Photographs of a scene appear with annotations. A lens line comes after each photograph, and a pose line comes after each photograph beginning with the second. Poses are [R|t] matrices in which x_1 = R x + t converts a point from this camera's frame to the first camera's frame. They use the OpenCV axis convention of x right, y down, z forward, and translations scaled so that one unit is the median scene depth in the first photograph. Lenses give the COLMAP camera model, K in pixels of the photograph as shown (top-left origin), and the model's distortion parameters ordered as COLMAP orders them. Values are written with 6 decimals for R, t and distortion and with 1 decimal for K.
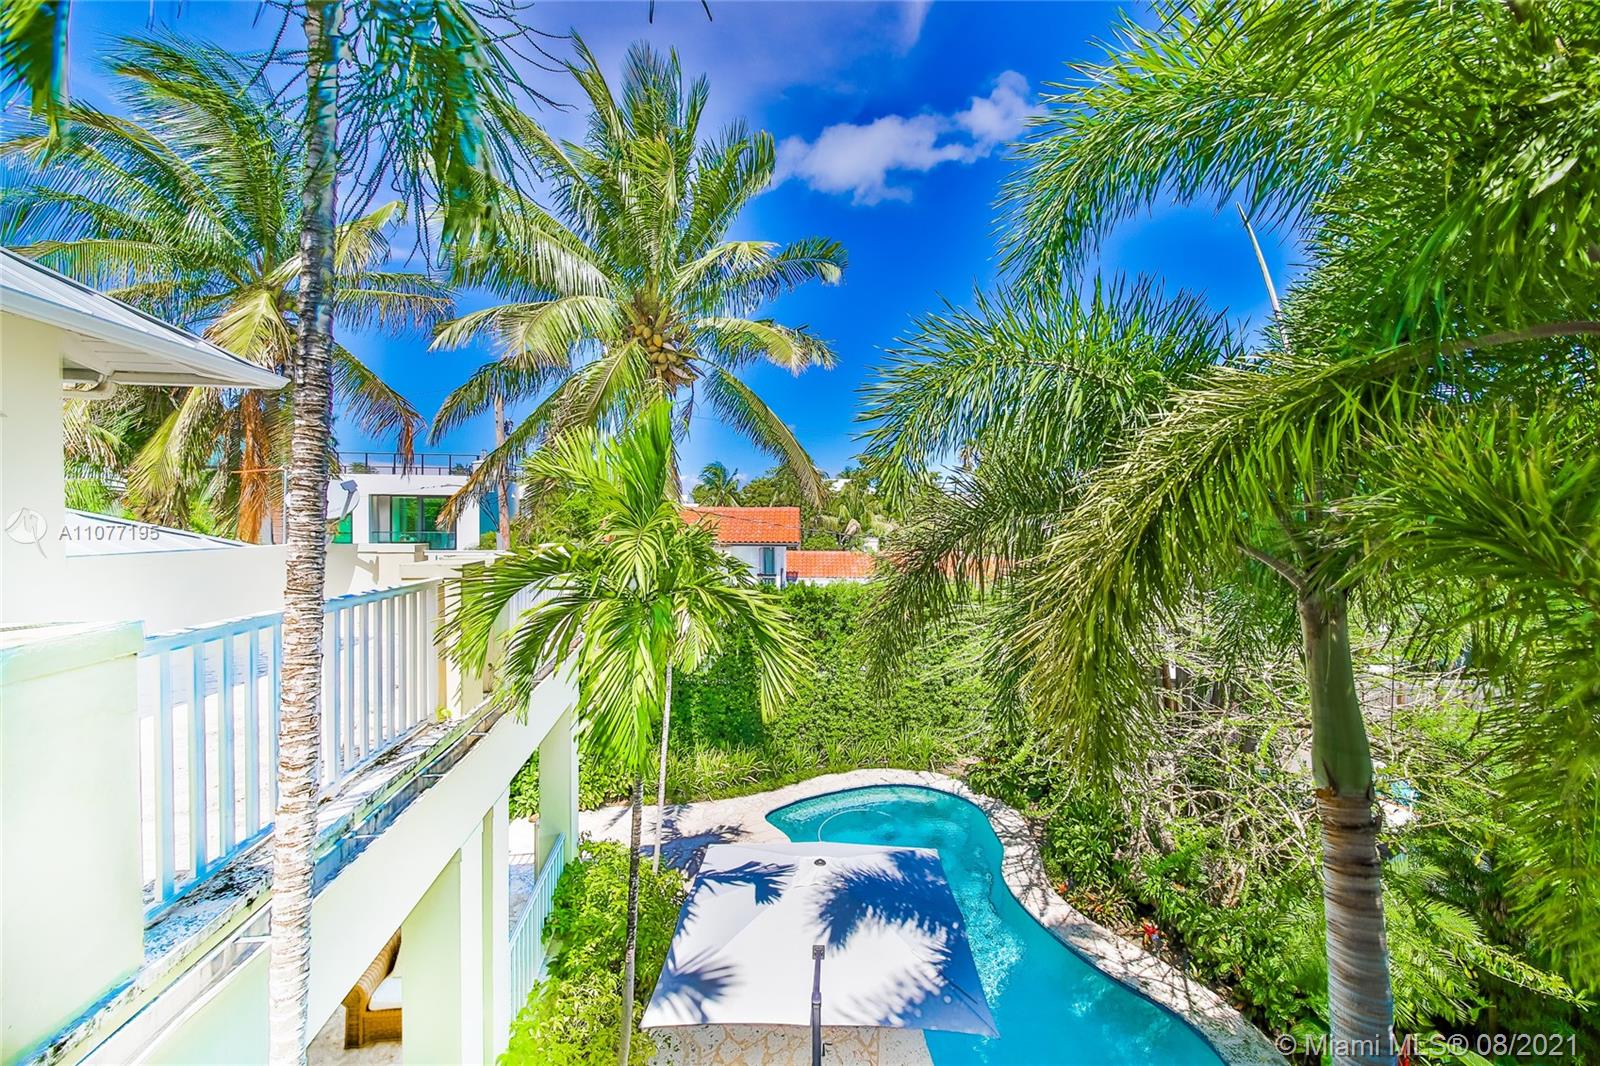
lens RADIAL K [[609.1, 0, 804.5], [0, 609.1, 526.8], [0, 0, 1]] dist [-0.000410, -0.000437]
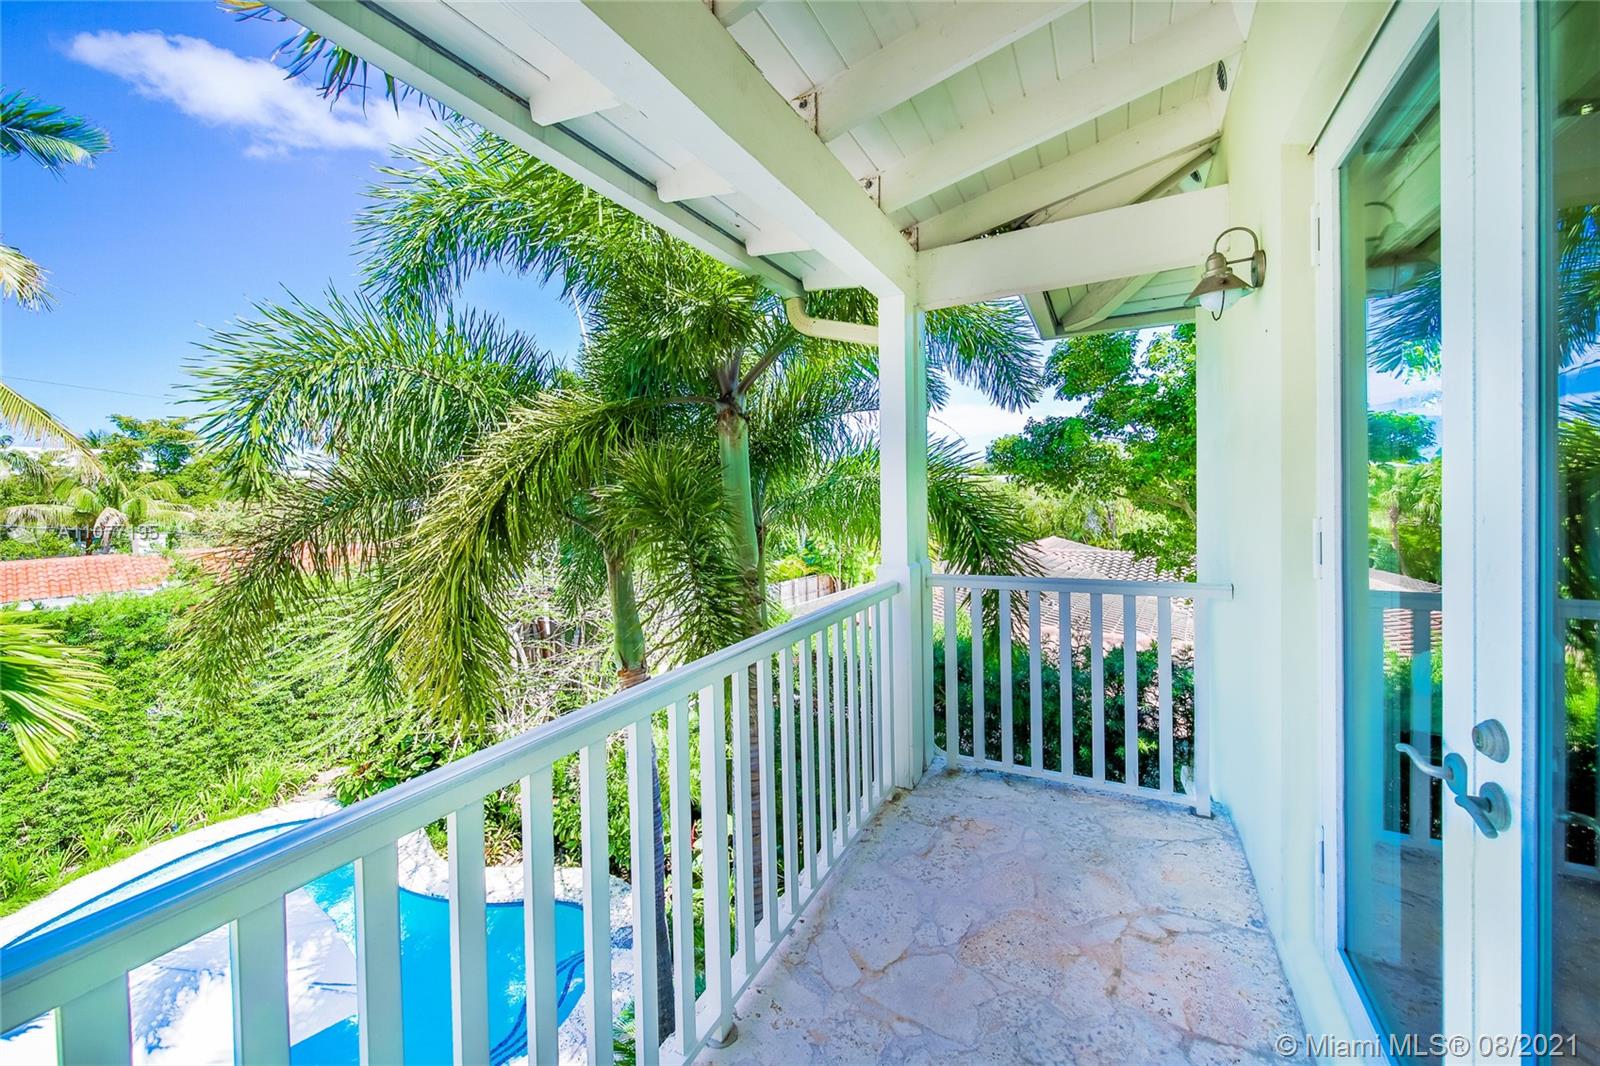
lens RADIAL K [[606.3, 0, 829.1], [0, 606.3, 494.9], [0, 0, 1]] dist [-0.001565, -0.000931]
pose [[0.568121, -0.027438, 0.822487, -0.048897], [0.037868, 0.999257, 0.007178, -0.003637], [-0.822073, 0.027068, 0.568738, -0.149311]]
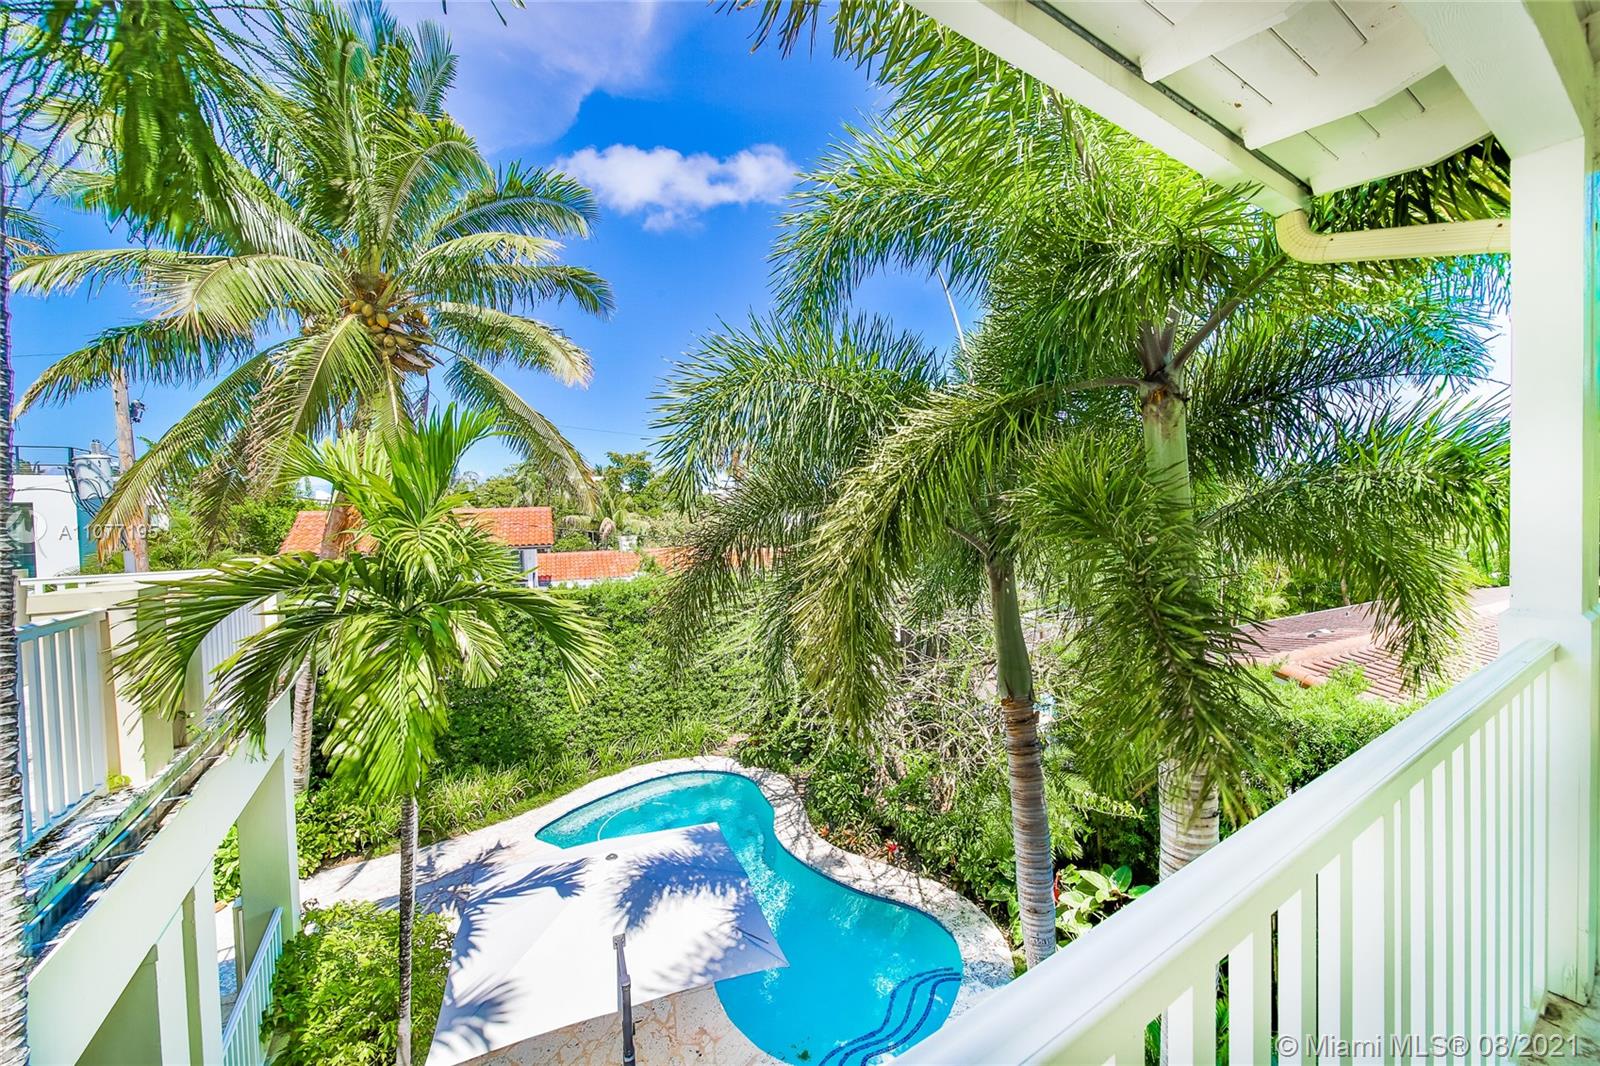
lens RADIAL K [[609.1, 0, 804.5], [0, 609.1, 526.8], [0, 0, 1]] dist [-0.000410, -0.000437]
pose [[0.916488, -0.039628, 0.398096, -0.049644], [0.037289, 0.999212, 0.013620, 0.000896], [-0.398322, 0.002362, 0.917243, -0.044813]]
